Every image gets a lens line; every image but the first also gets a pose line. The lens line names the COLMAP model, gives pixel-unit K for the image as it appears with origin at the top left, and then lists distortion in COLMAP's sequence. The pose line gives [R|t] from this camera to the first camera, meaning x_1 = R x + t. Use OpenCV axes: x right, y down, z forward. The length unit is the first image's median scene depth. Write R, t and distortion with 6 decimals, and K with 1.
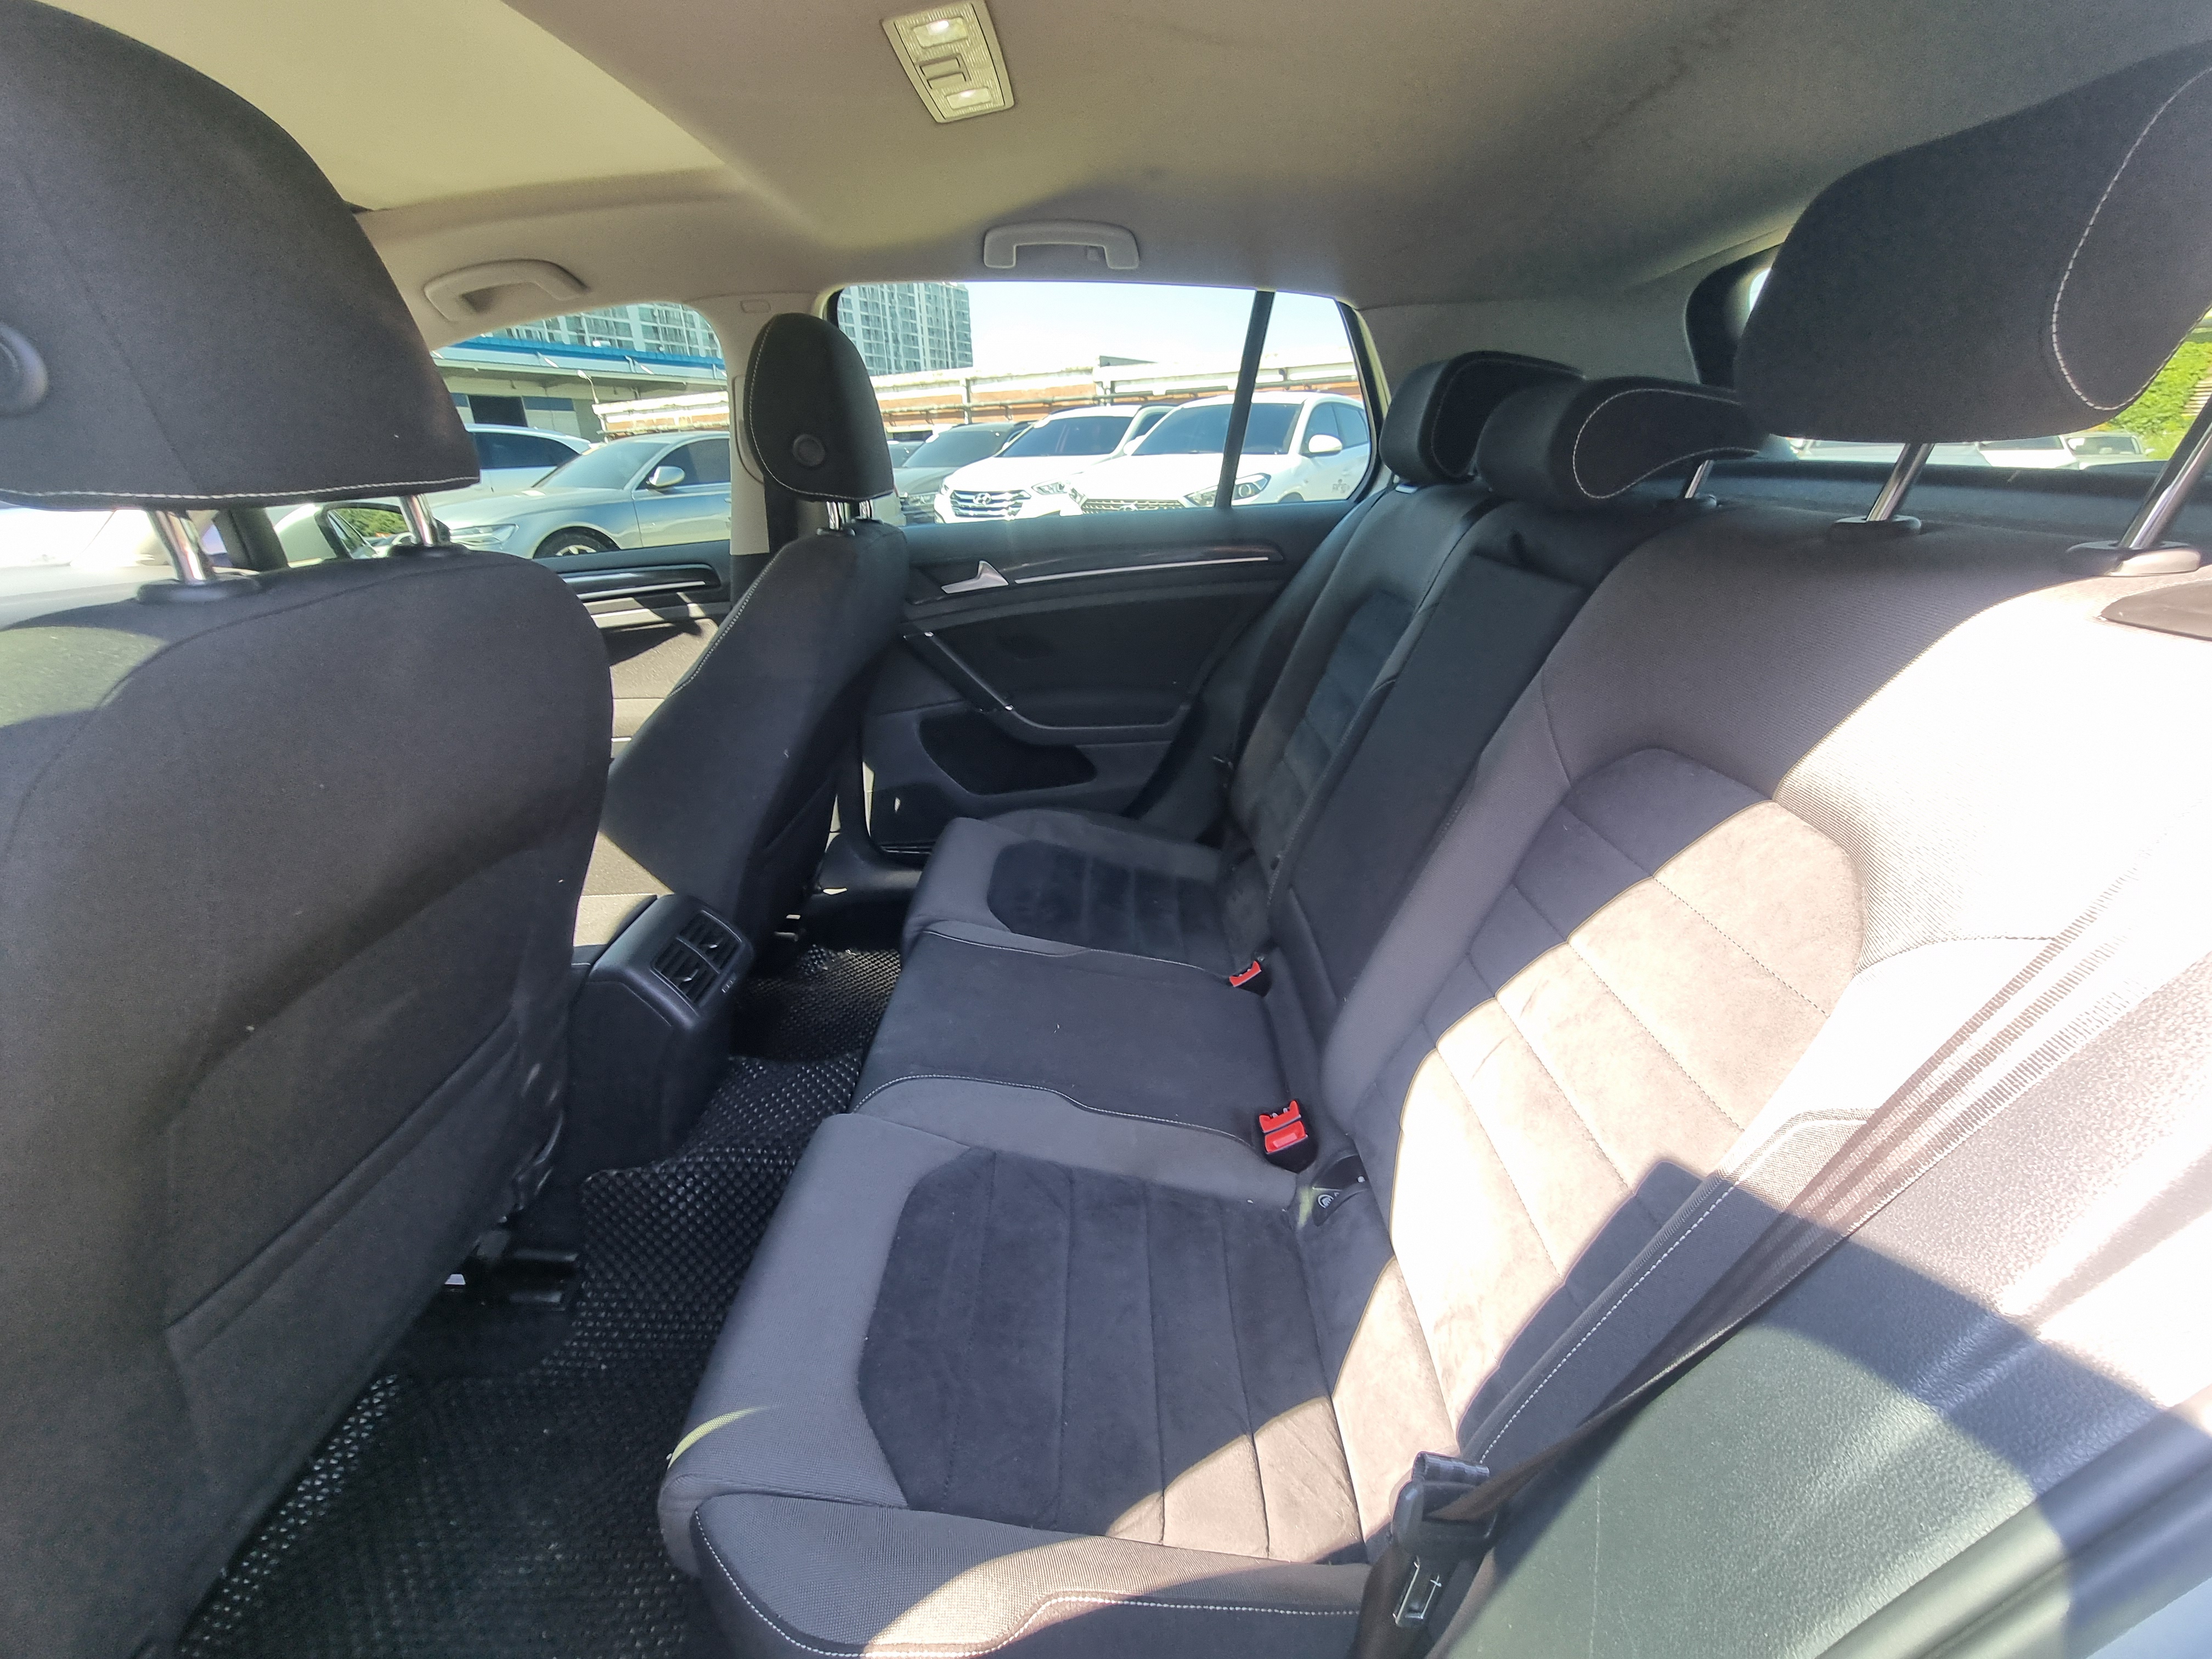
lens RADIAL K [[902.2, 0, 1111.0], [0, 902.2, 831.0], [0, 0, 1]] dist [-0.002339, -0.000344]
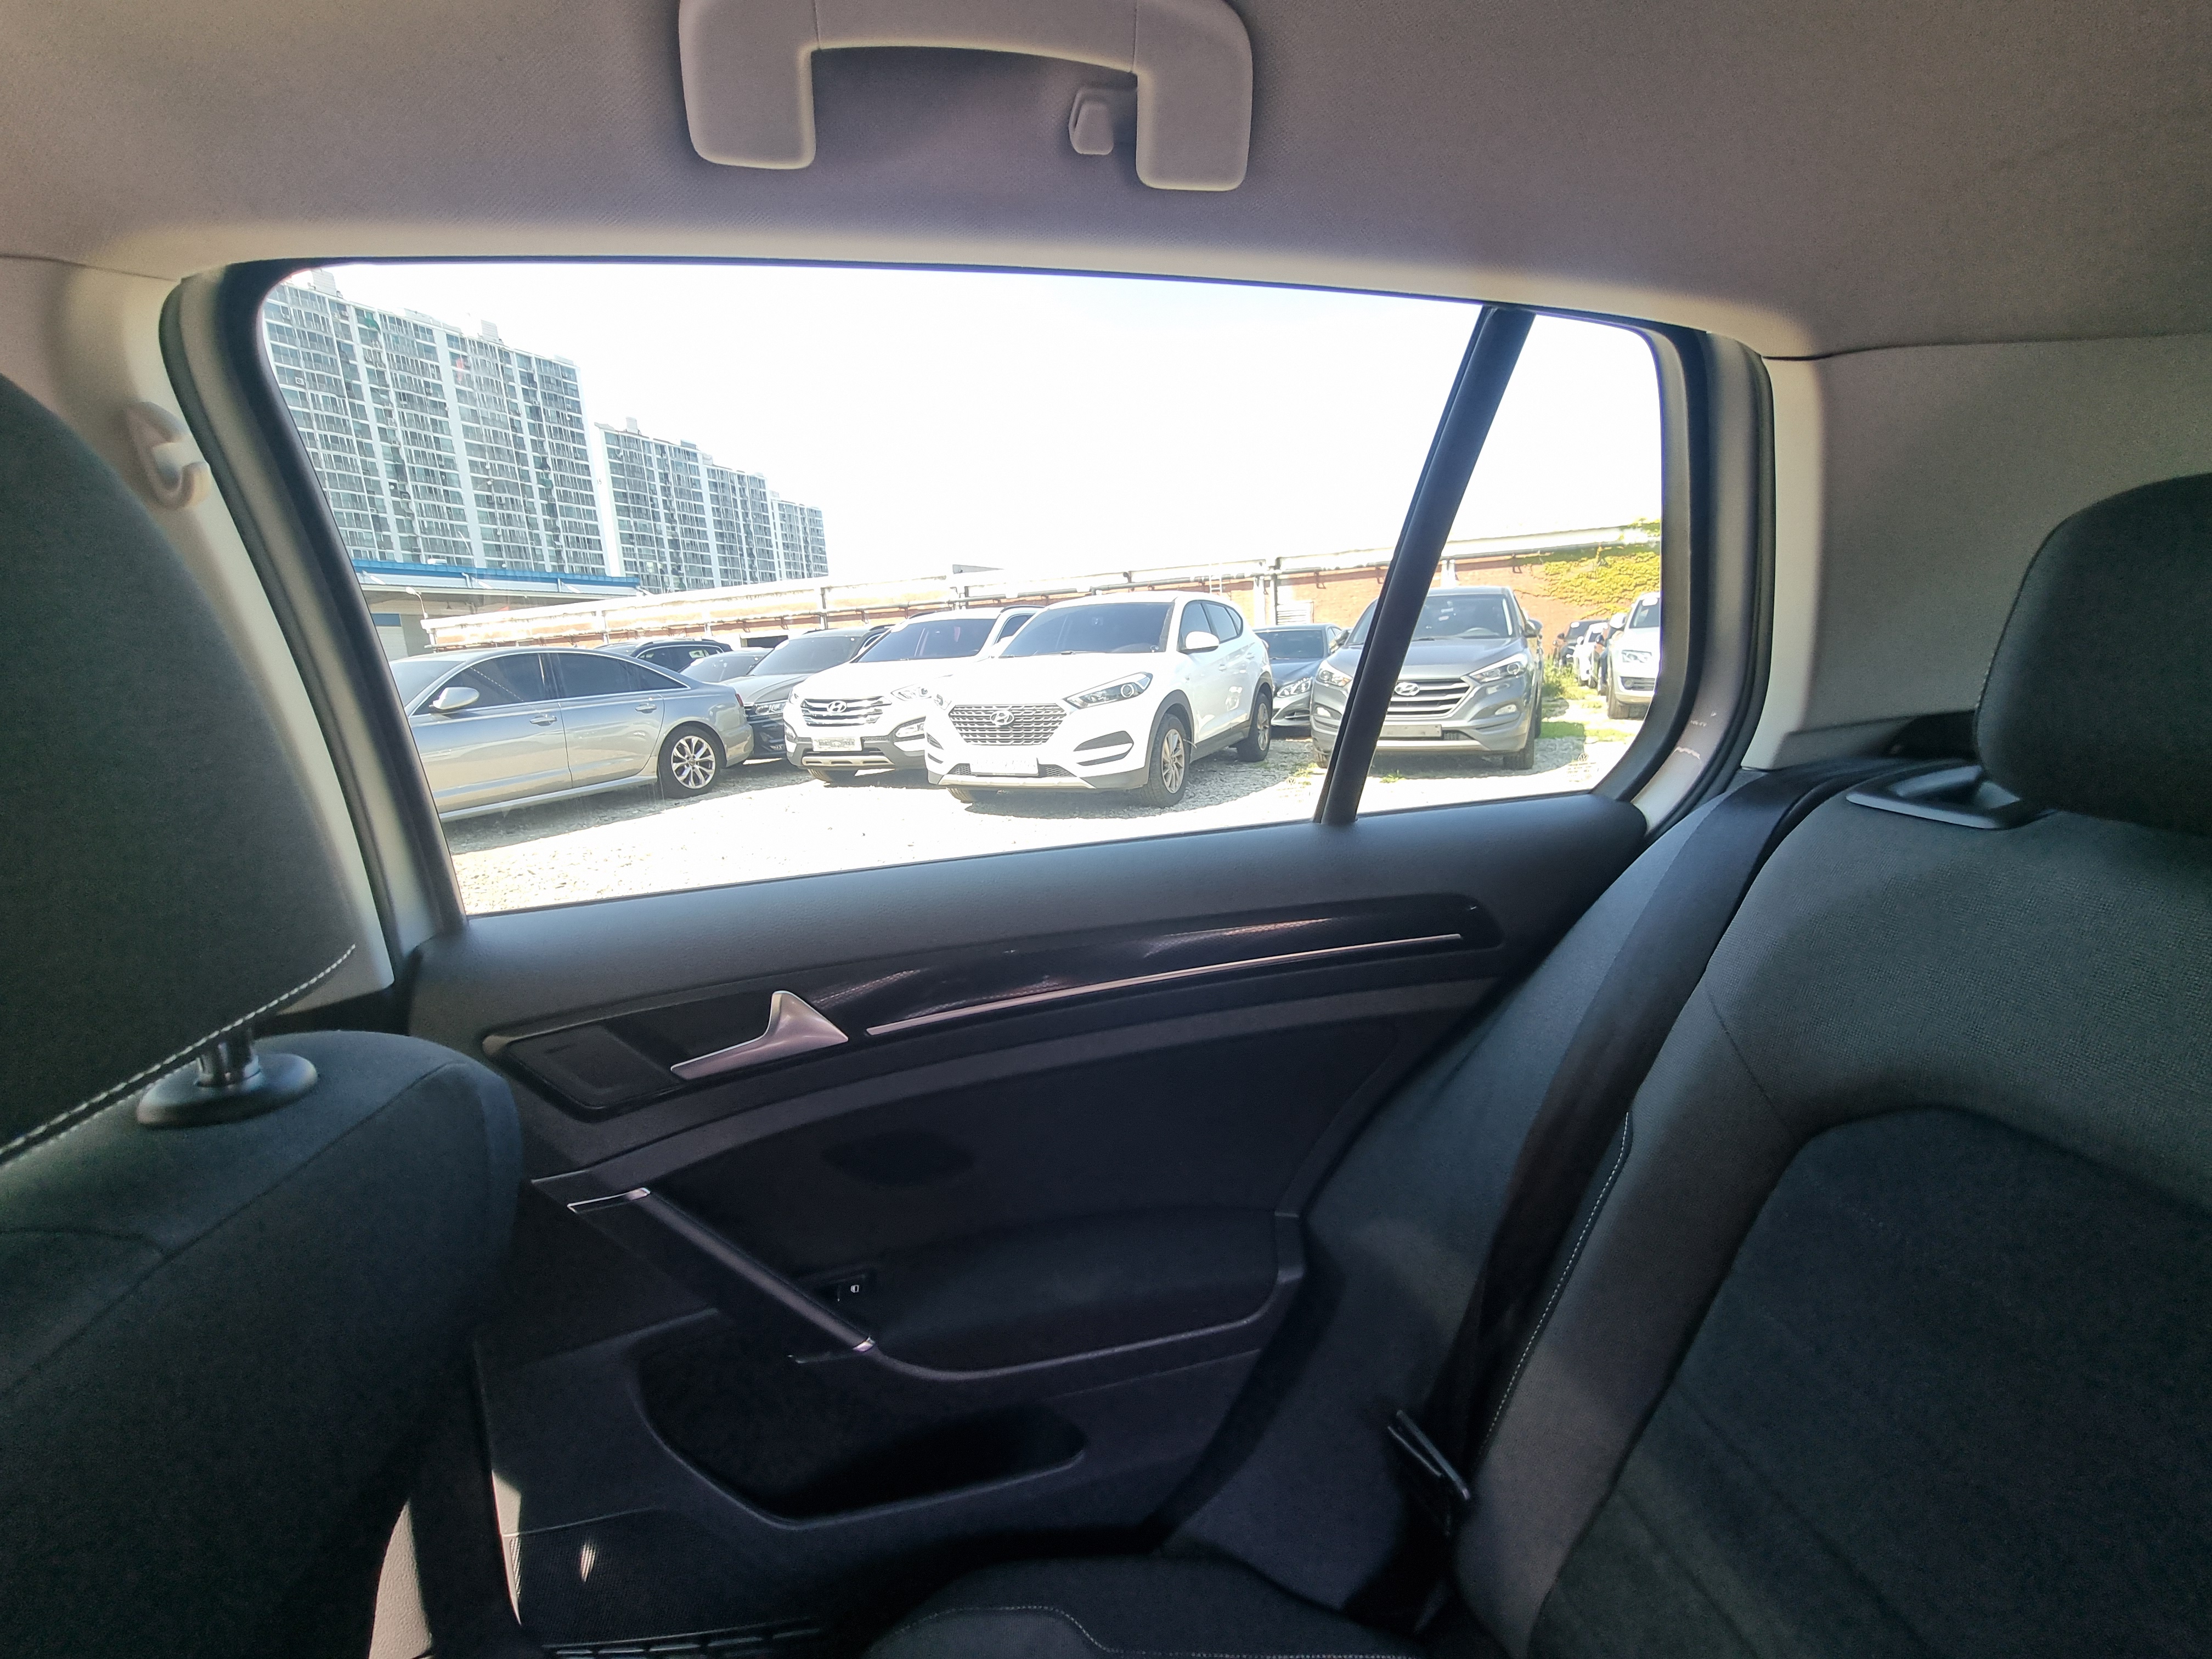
lens RADIAL K [[902.2, 0, 1111.0], [0, 902.2, 831.0], [0, 0, 1]] dist [-0.002339, -0.000344]
pose [[0.987505, -0.059311, 0.146001, -0.001977], [0.086726, 0.978091, -0.189253, -0.010326], [-0.131577, 0.199551, 0.971013, 0.021568]]
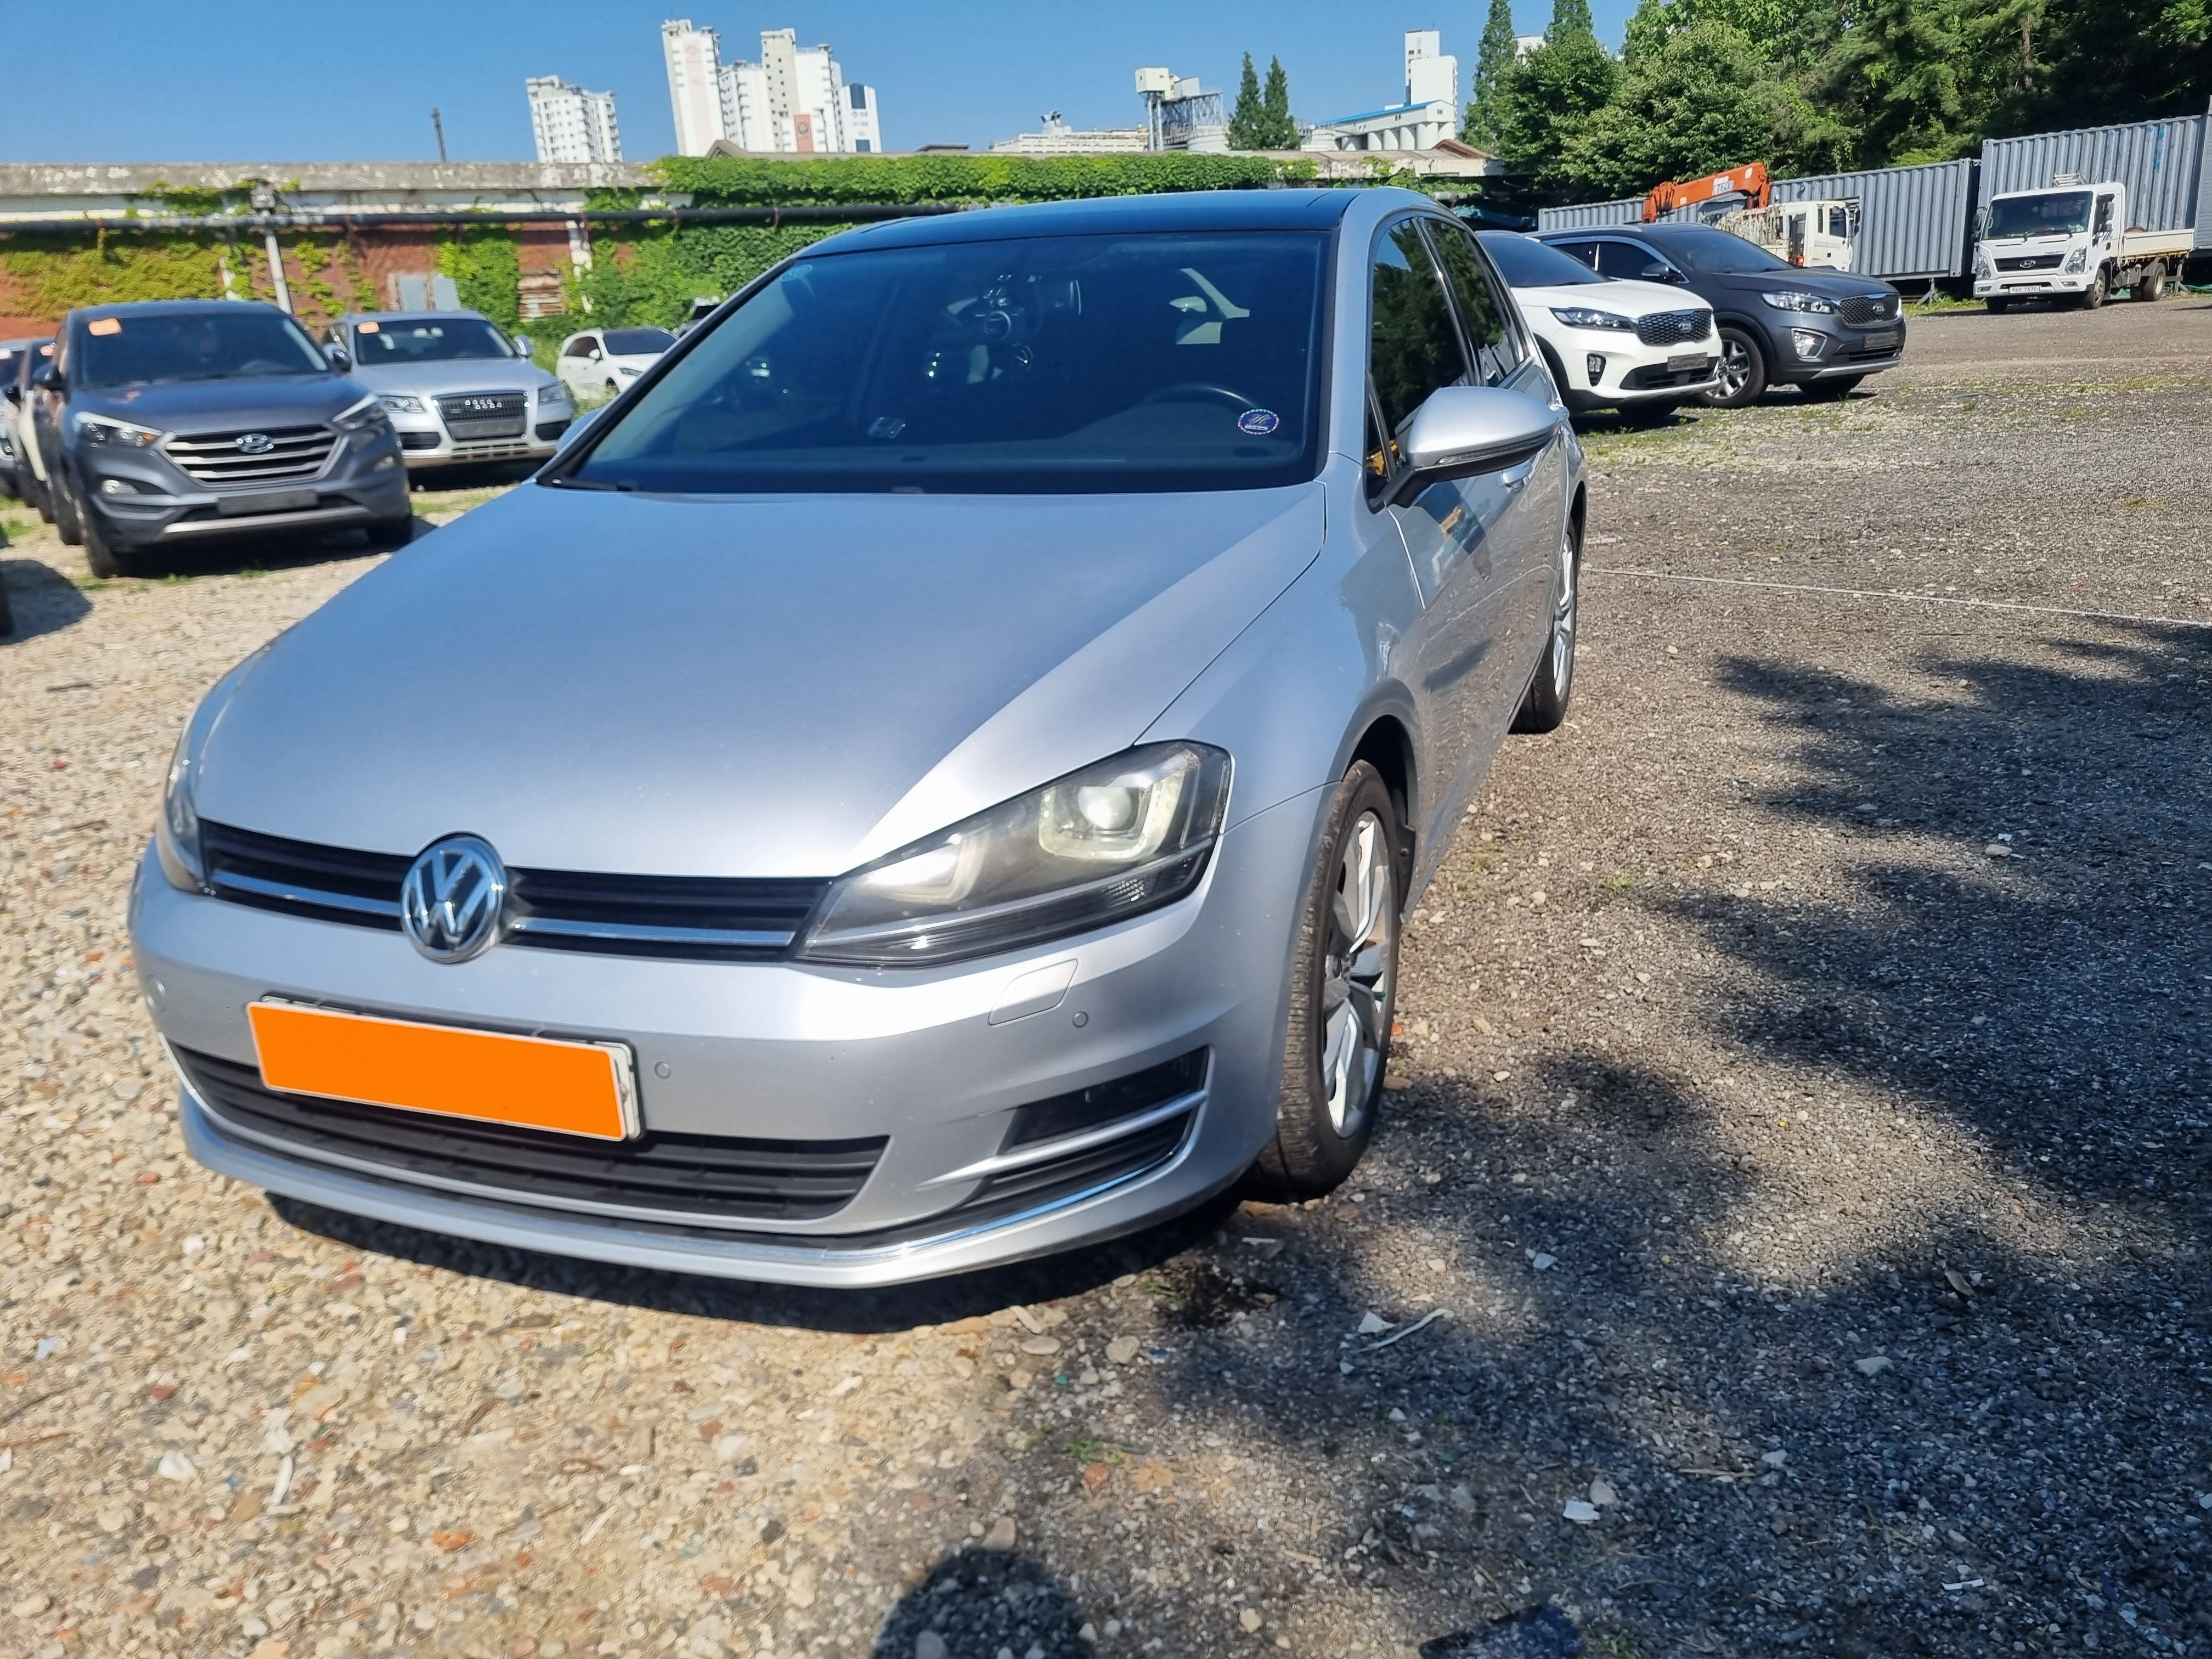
lens RADIAL K [[1699.3, 0, 1146.1], [0, 1699.3, 824.9], [0, 0, 1]] dist [0.032769, -0.038821]
pose [[0.342686, -0.270994, 0.899516, -0.107230], [0.402155, 0.907643, 0.120234, 0.005229], [-0.849022, 0.320542, 0.420018, -0.013118]]
